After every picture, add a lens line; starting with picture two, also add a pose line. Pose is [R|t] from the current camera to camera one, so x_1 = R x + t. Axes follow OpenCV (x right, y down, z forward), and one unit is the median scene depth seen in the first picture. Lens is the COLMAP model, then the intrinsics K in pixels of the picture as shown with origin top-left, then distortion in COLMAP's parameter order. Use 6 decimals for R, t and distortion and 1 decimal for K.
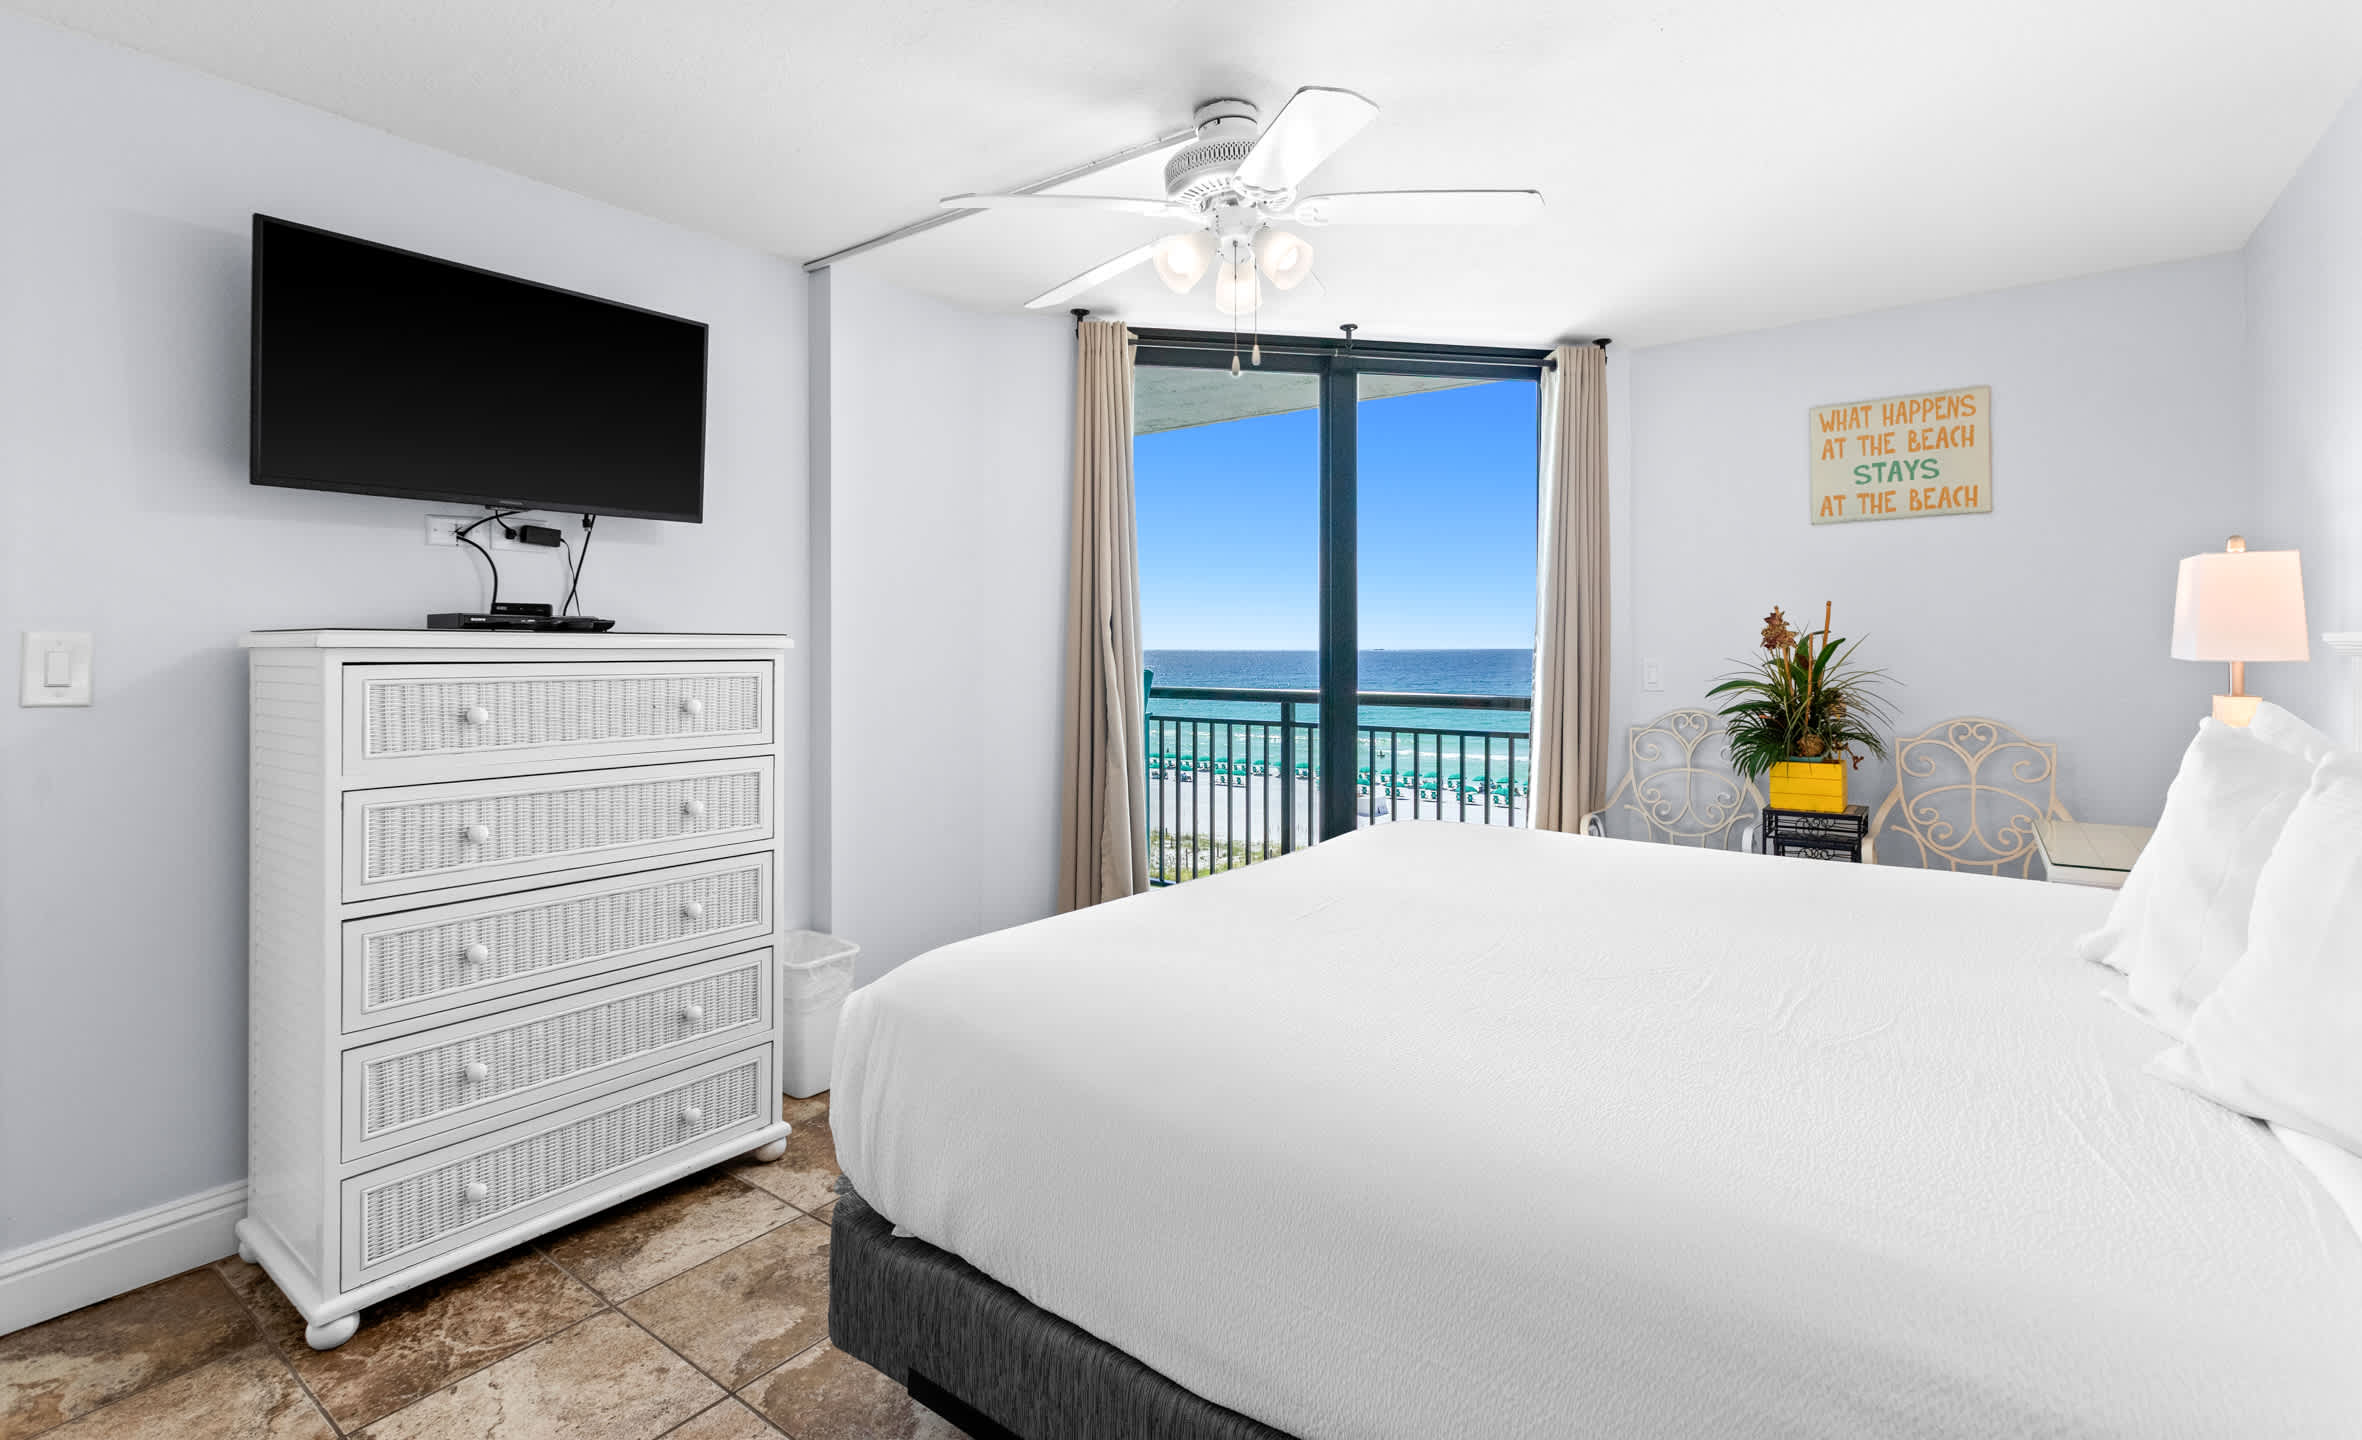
lens RADIAL K [[1075.2, 0, 1180.4], [0, 1075.2, 656.6], [0, 0, 1]] dist [0.005105, -0.000742]
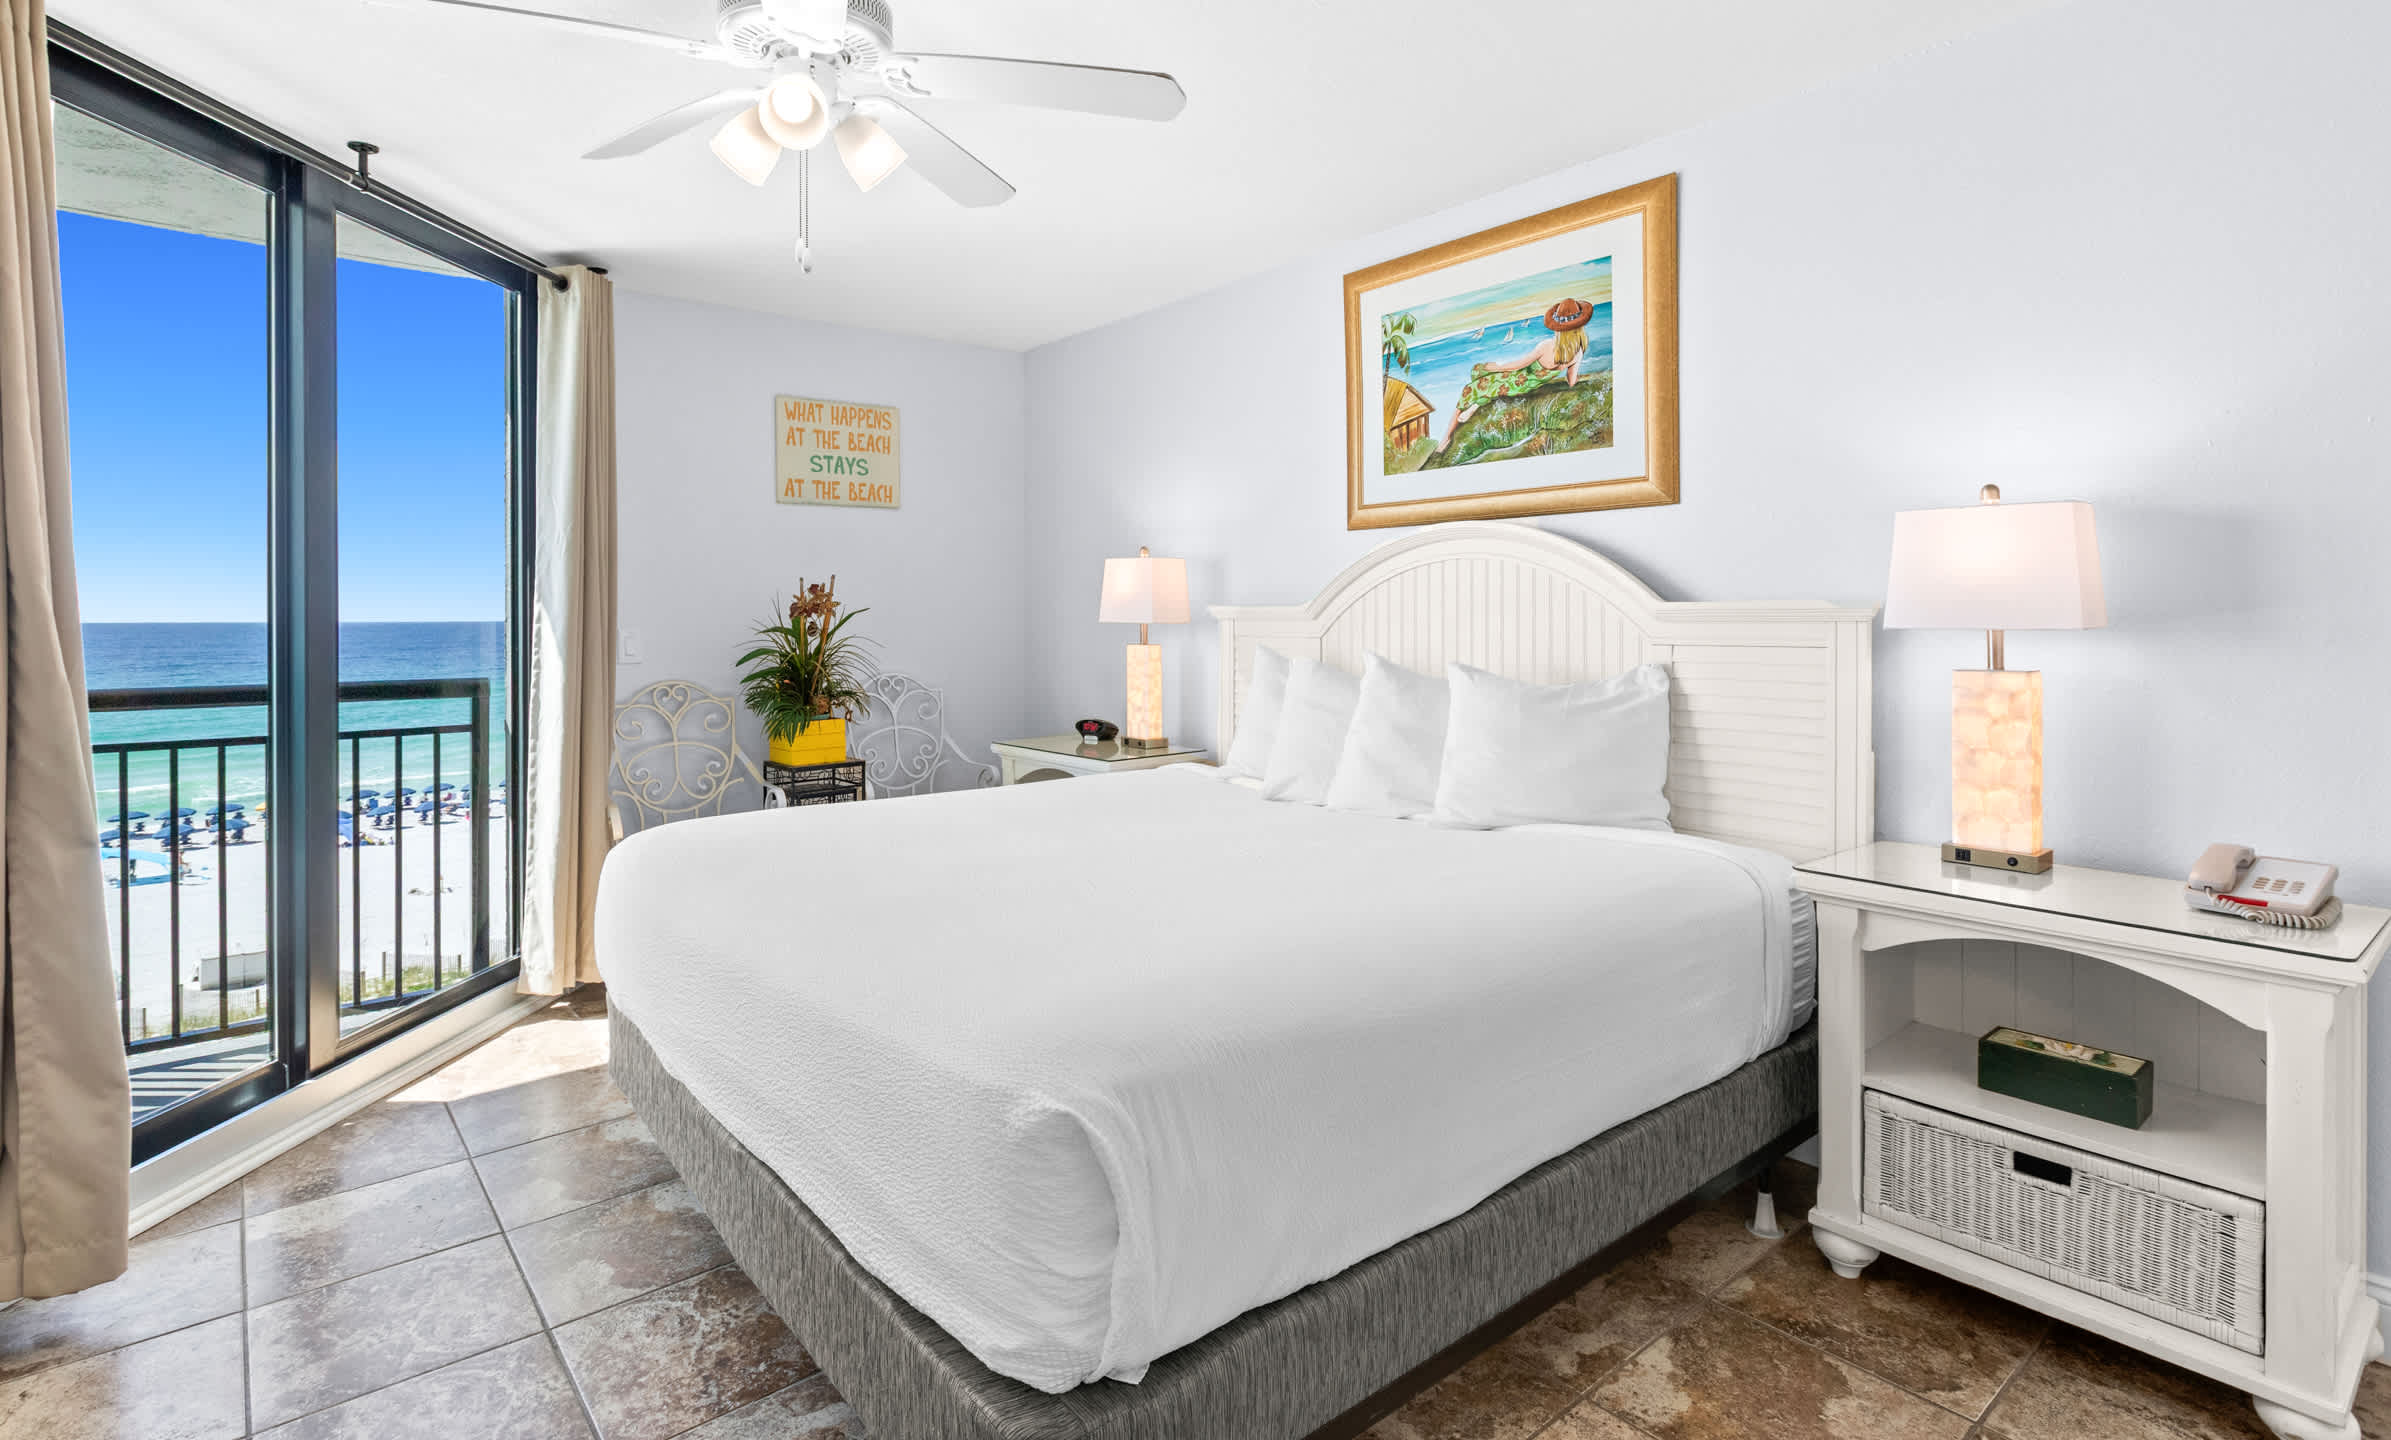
lens RADIAL K [[1153.7, 0, 1193.4], [0, 1153.7, 620.3], [0, 0, 1]] dist [0.005983, -0.000628]
pose [[0.230427, -0.004802, 0.973078, -0.463508], [0.010971, 0.999937, 0.002336, -0.002576], [-0.973028, 0.010138, 0.230465, 0.338417]]
